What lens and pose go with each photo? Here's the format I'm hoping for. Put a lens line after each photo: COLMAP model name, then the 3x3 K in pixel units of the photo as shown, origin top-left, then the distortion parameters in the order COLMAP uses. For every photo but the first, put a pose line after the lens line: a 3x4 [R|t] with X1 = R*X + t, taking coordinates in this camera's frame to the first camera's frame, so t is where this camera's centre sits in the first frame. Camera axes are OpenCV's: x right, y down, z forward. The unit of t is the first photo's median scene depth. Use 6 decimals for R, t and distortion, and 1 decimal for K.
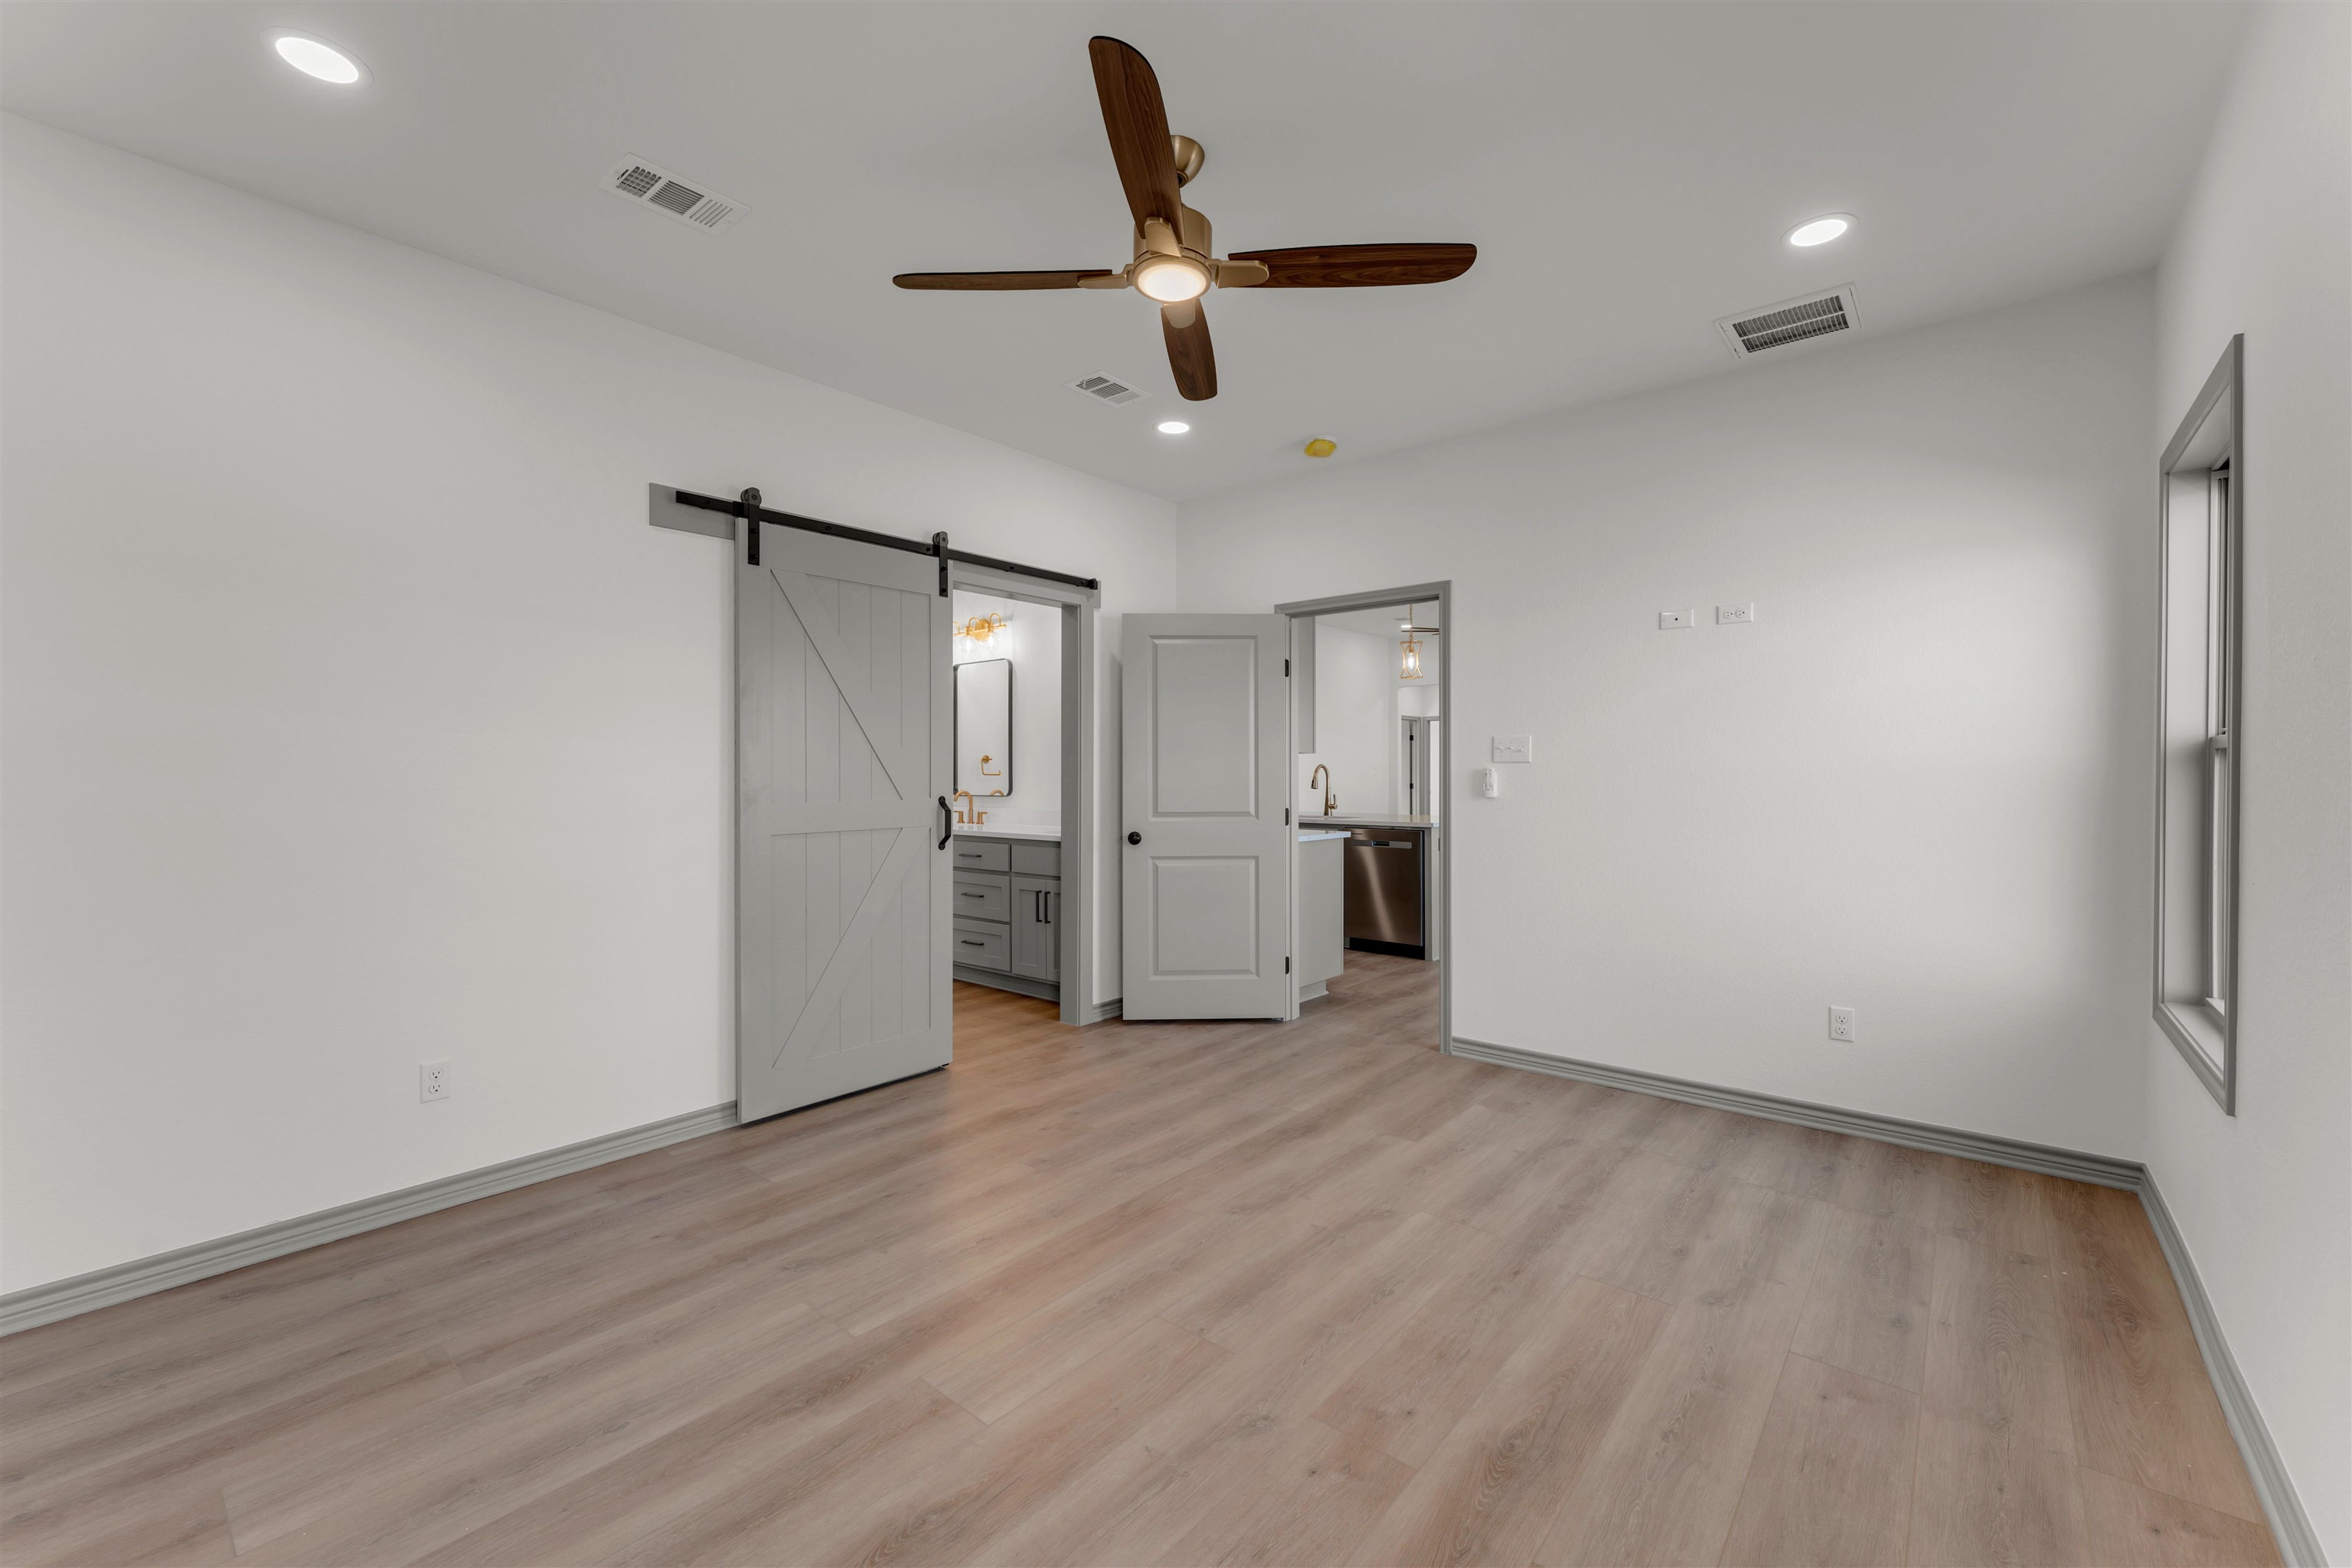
lens RADIAL K [[938.7, 0, 1178.2], [0, 938.7, 785.7], [0, 0, 1]] dist [0.000278, -0.001349]
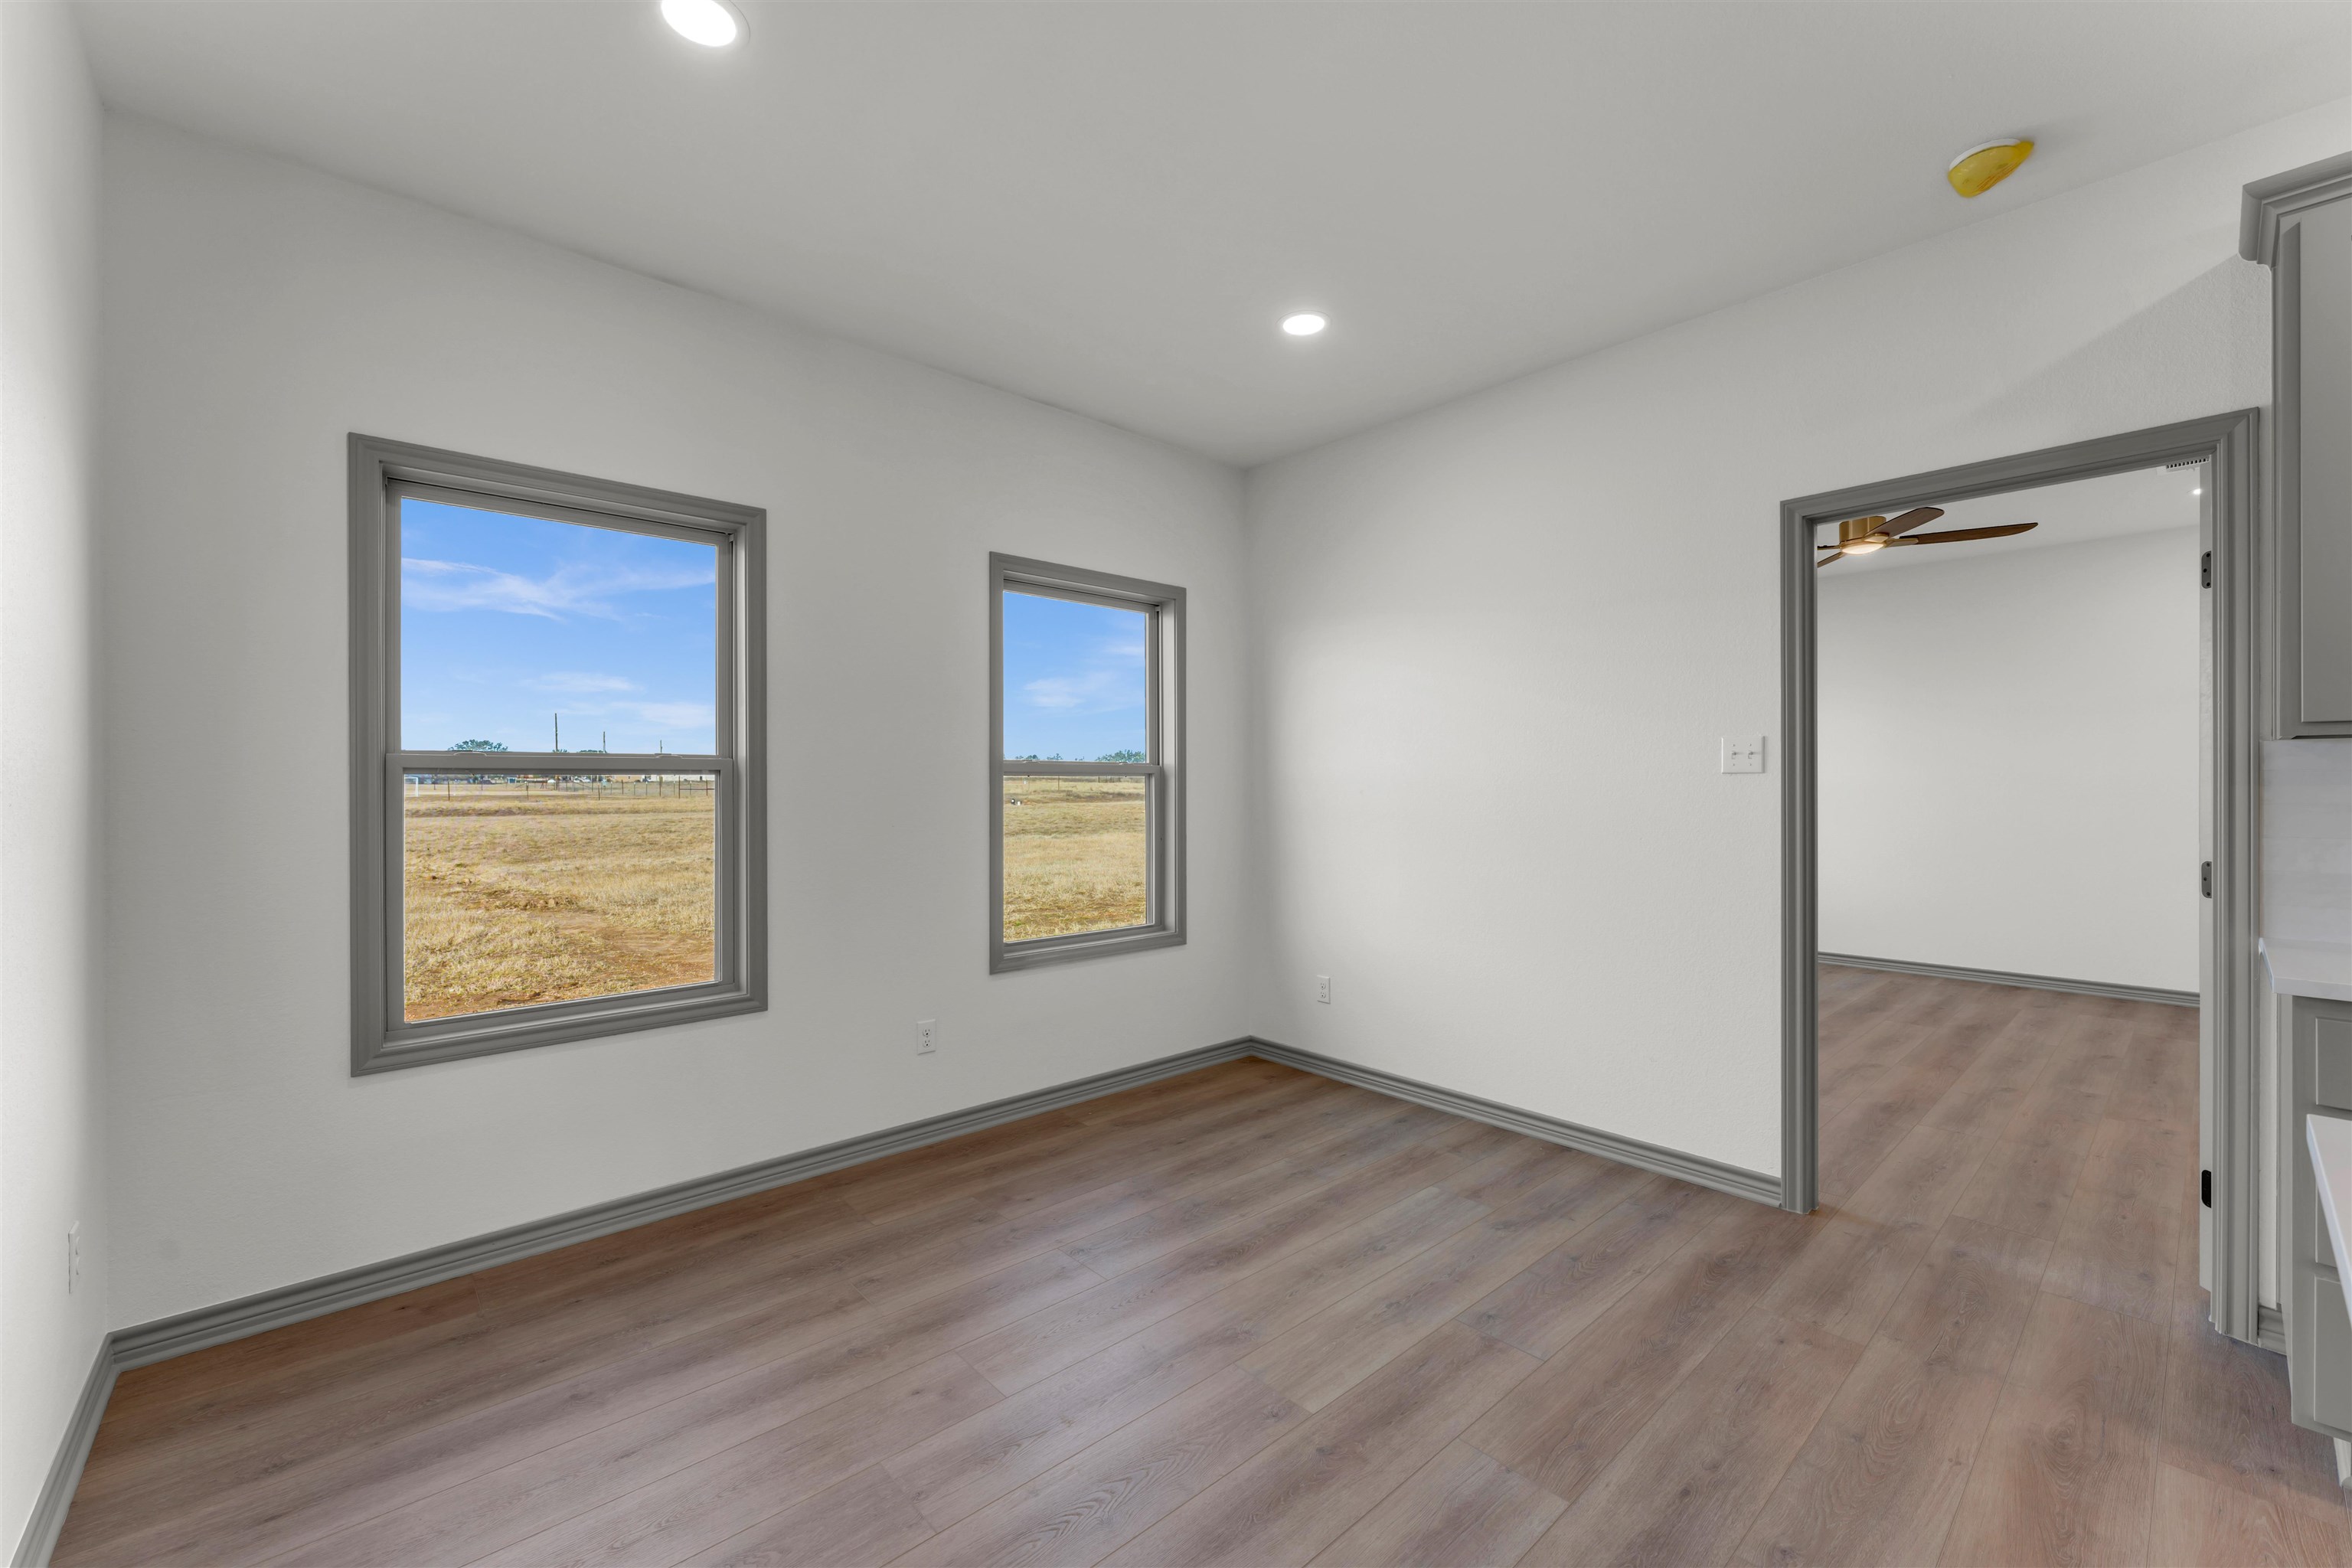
lens RADIAL K [[938.7, 0, 1168.2], [0, 938.7, 796.2], [0, 0, 1]] dist [0.000278, -0.001349]
pose [[-0.989222, -0.008823, 0.146157, 0.689446], [-0.005417, 0.999705, 0.023688, -0.019305], [-0.146323, 0.022641, -0.988978, 1.857411]]
